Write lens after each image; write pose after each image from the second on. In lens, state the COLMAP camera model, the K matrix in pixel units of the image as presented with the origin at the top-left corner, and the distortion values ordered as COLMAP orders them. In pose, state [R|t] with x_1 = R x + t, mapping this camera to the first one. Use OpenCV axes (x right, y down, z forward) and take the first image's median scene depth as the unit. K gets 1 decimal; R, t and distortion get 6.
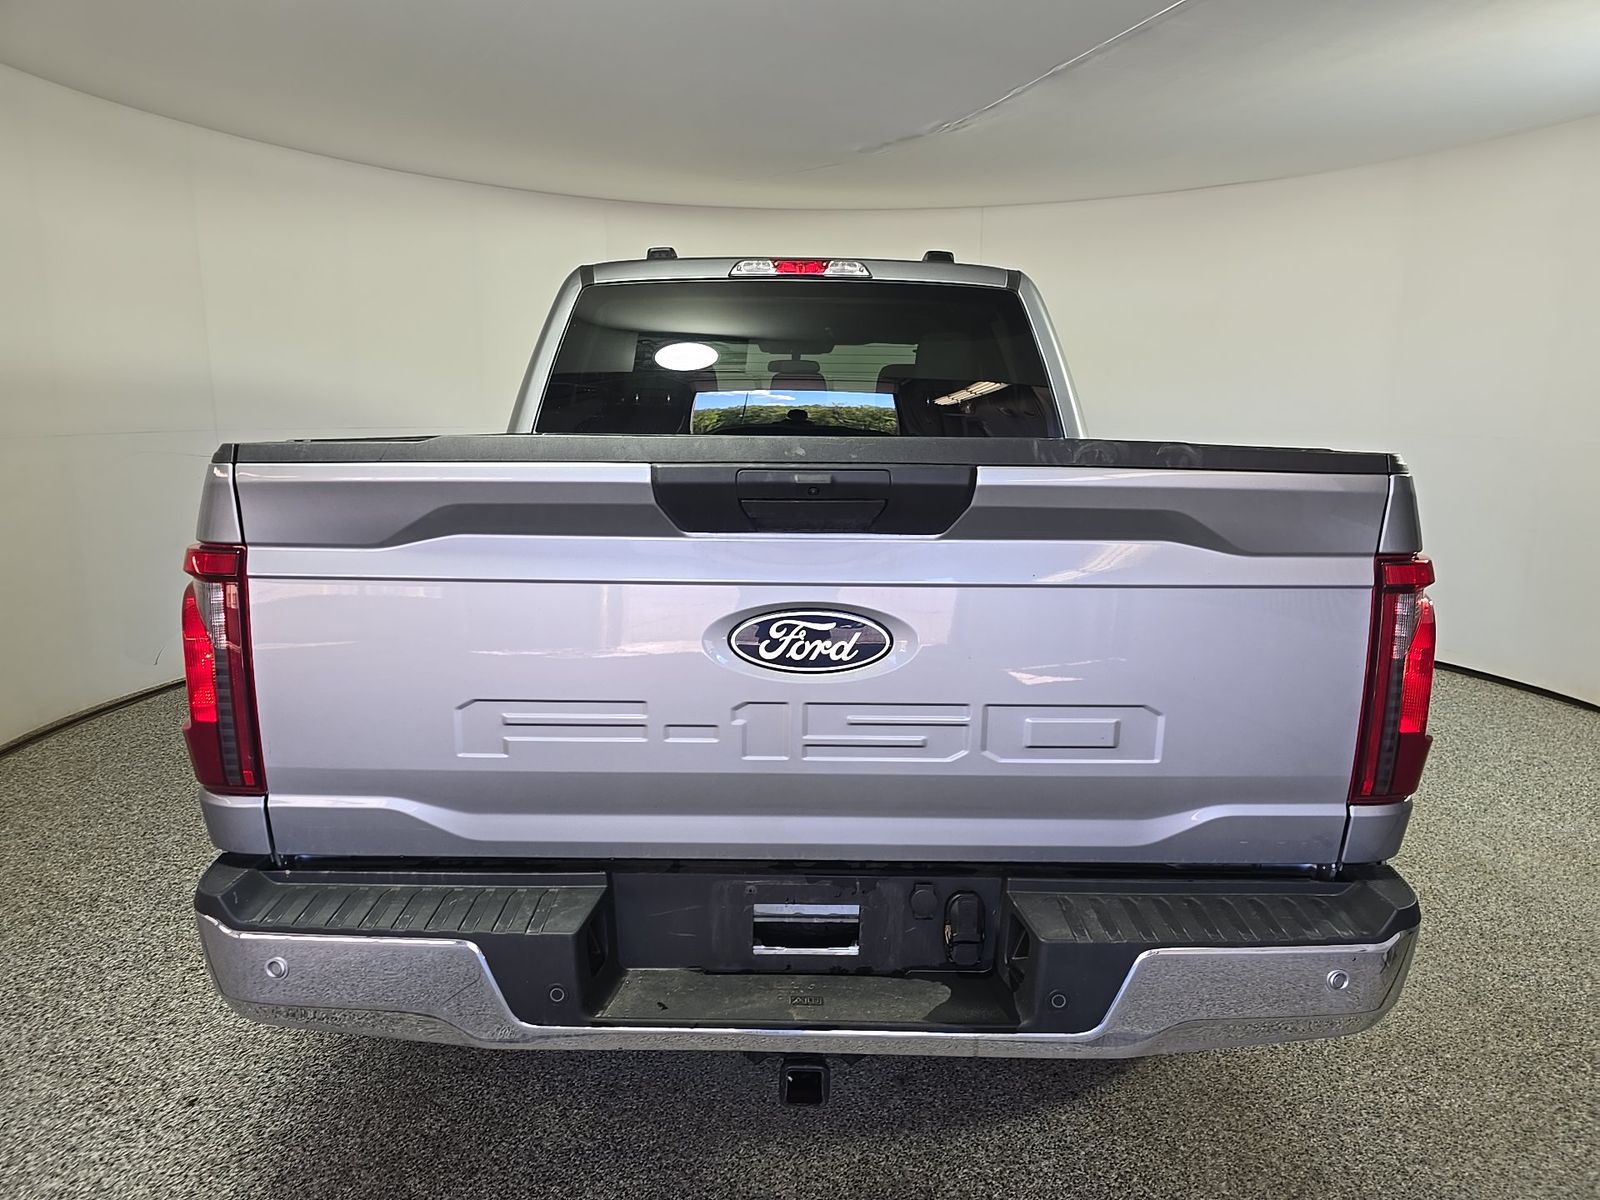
lens RADIAL K [[1092.8, 0, 793.7], [0, 1092.8, 600.6], [0, 0, 1]] dist [-0.002262, -0.000487]
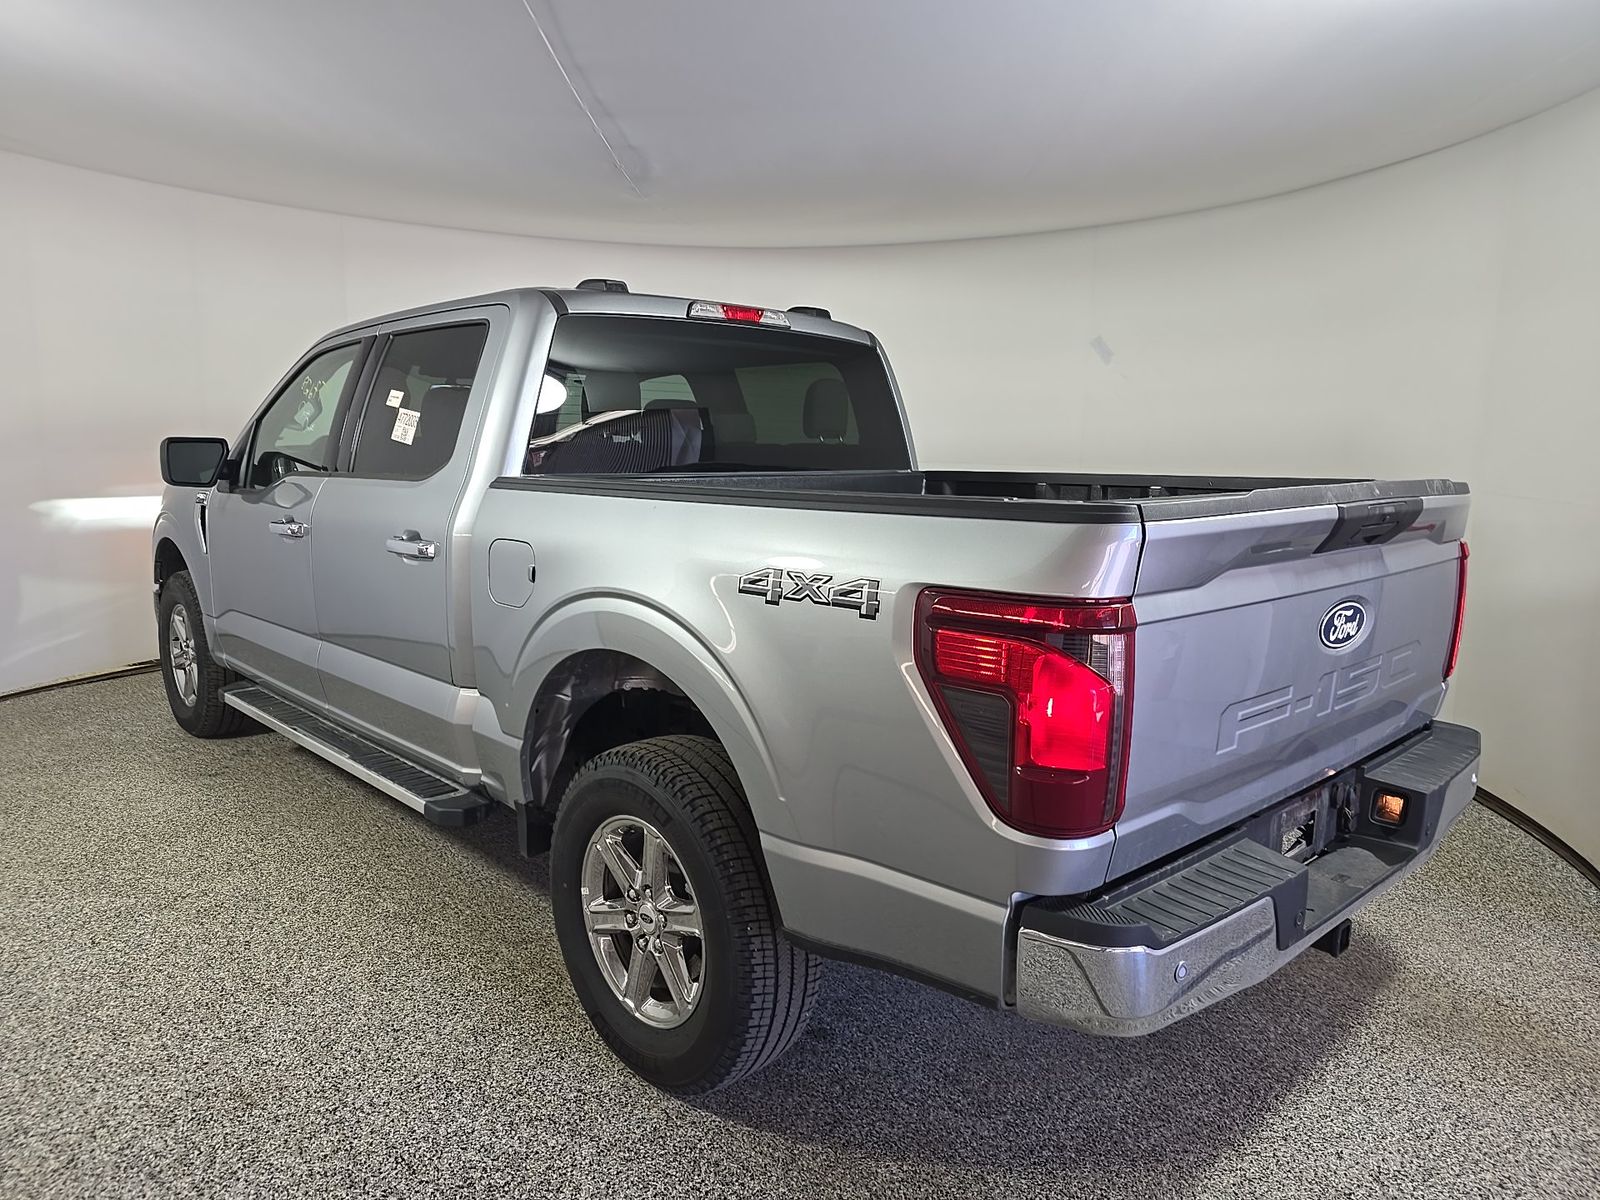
lens RADIAL K [[1092.8, 0, 793.7], [0, 1092.8, 600.6], [0, 0, 1]] dist [-0.002262, -0.000487]
pose [[0.730605, -0.099101, 0.675570, -0.698257], [0.108315, 0.993704, 0.028631, -0.053521], [-0.674154, 0.052256, 0.736740, 0.200146]]
